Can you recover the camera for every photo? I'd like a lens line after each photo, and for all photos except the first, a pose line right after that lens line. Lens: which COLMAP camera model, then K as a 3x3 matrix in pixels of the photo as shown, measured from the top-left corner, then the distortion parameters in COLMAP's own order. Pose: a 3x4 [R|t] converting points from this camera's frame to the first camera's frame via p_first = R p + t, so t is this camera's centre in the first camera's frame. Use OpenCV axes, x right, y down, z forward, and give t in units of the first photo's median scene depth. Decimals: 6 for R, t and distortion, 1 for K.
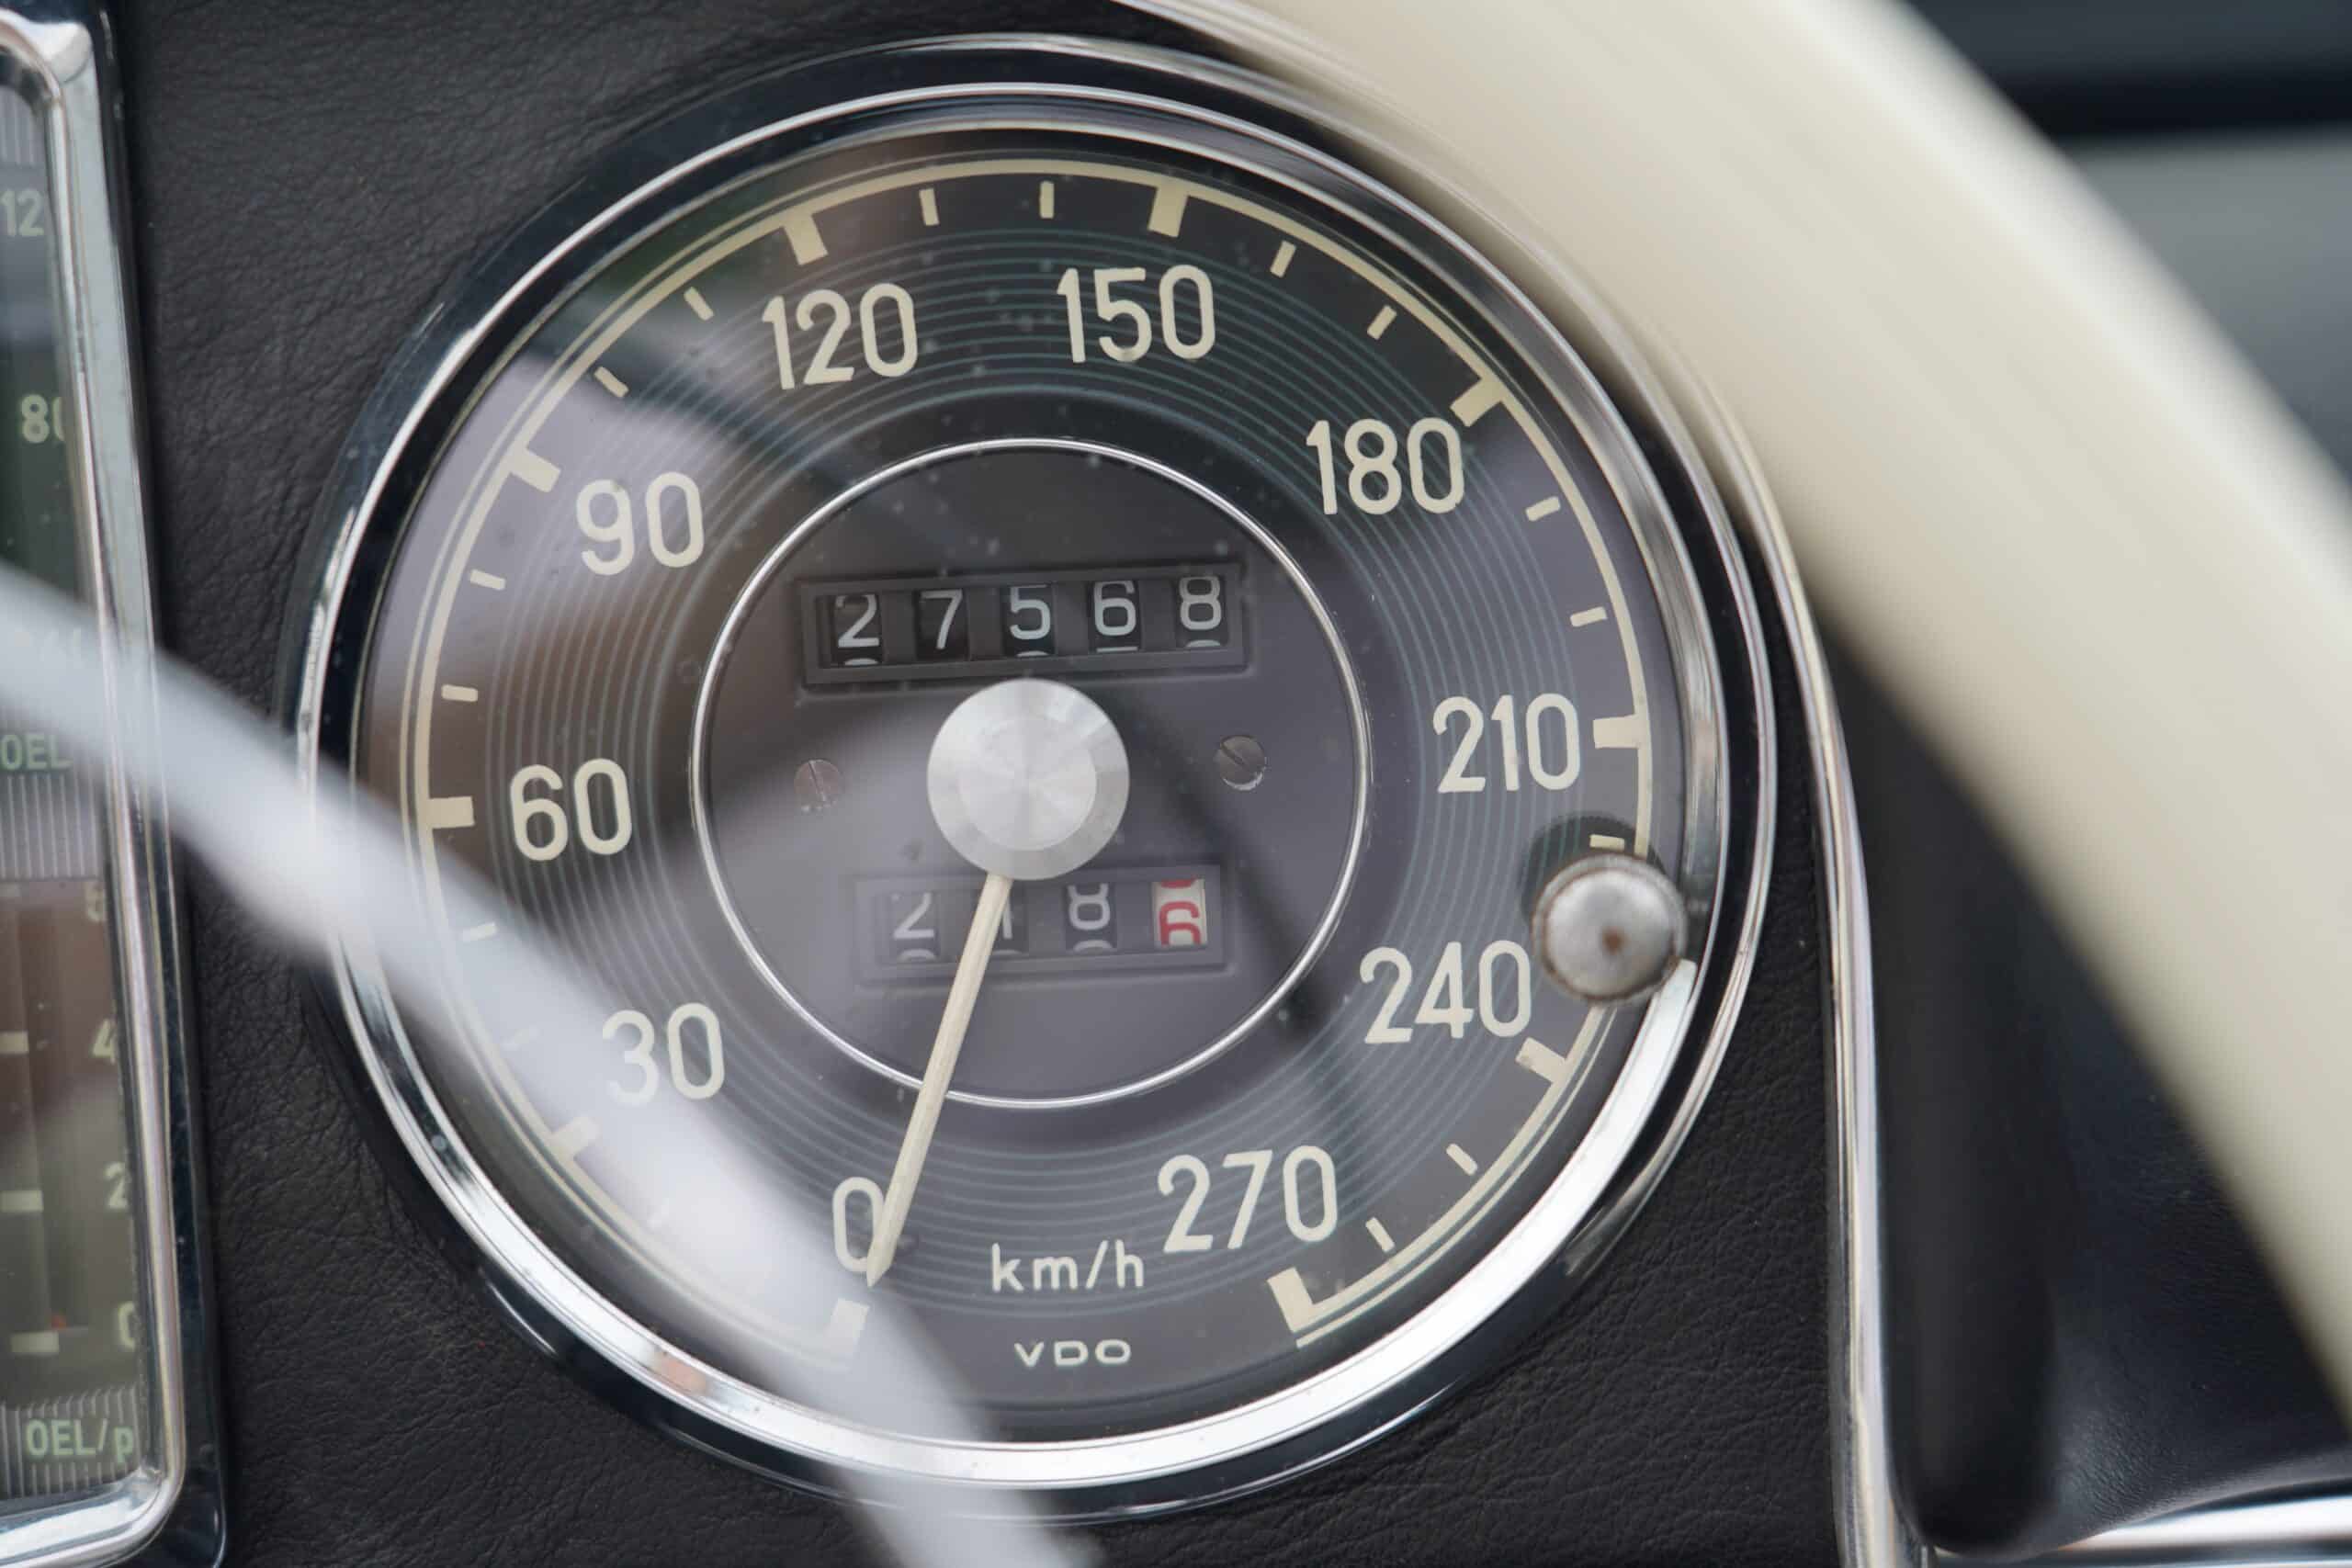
lens RADIAL K [[4421.3, 0, 1176.1], [0, 4421.3, 783.9], [0, 0, 1]] dist [0.011013, 0.000000]
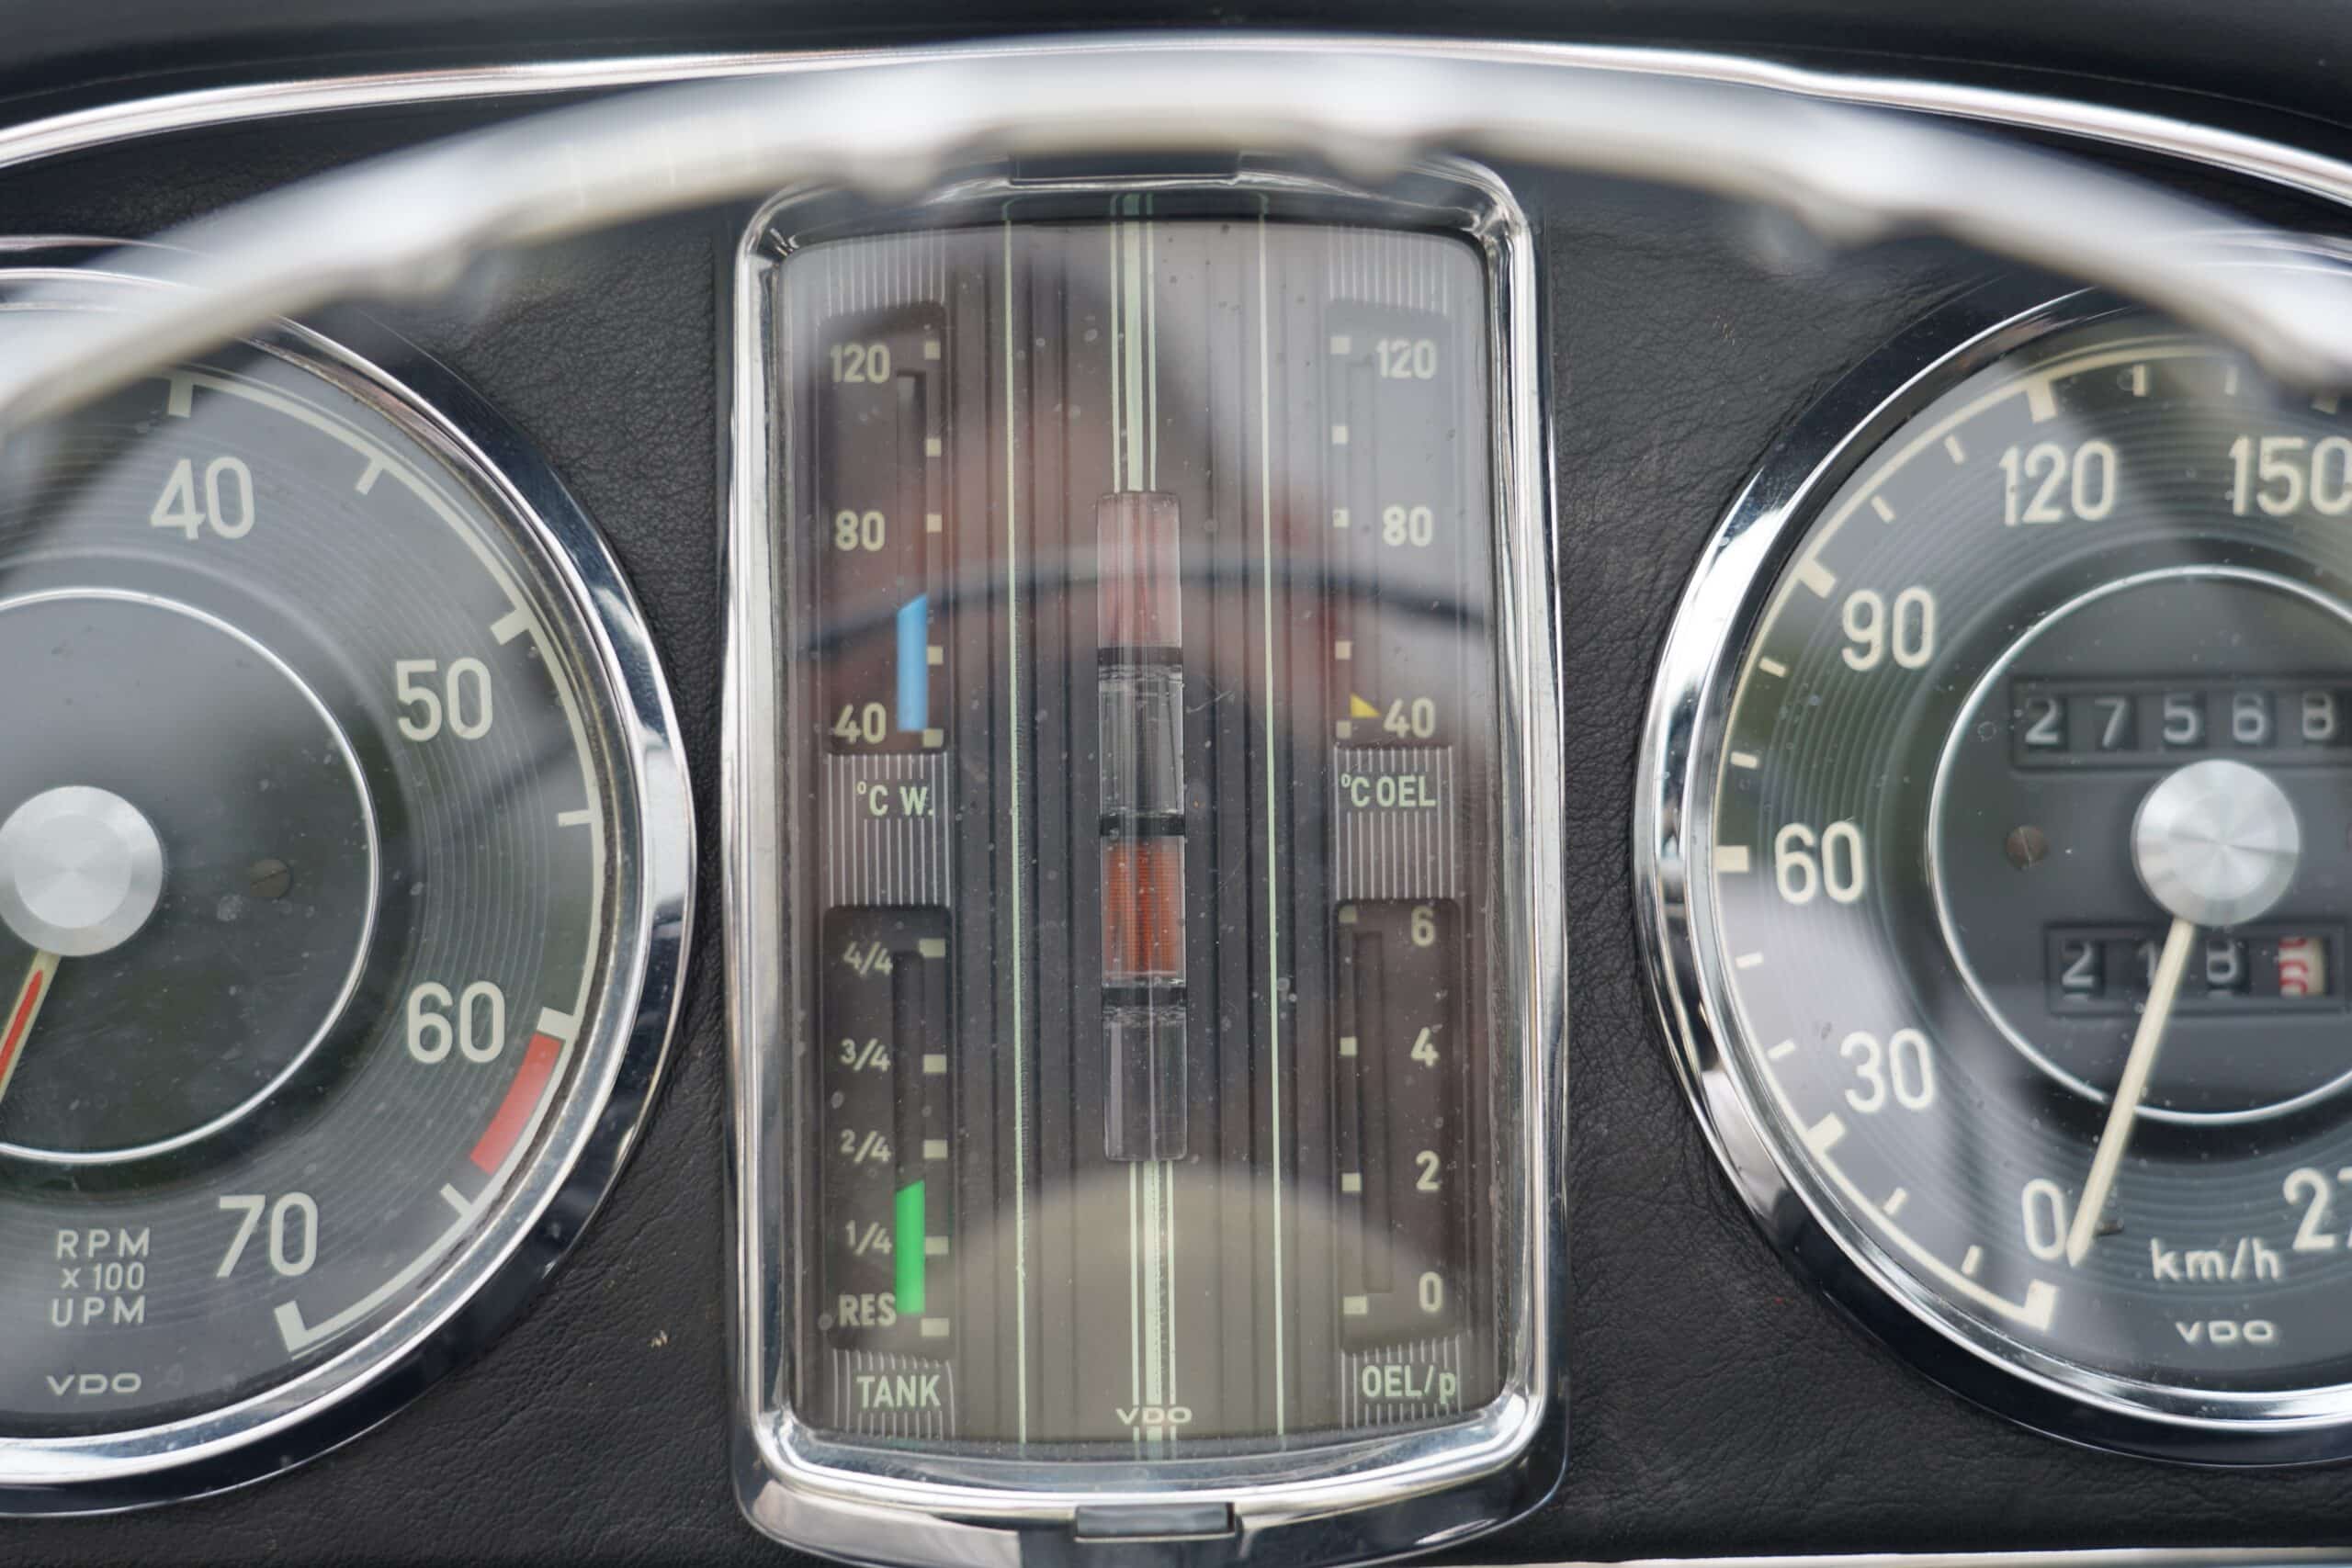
lens RADIAL K [[3311.0, 0, 1176.0], [0, 3311.0, 784.0], [0, 0, 1]] dist [0.028414, 0.000000]
pose [[0.995809, 0.037016, 0.083629, -0.395012], [-0.024334, 0.988708, -0.147867, 0.124748], [-0.088158, 0.145212, 0.985465, 0.120556]]
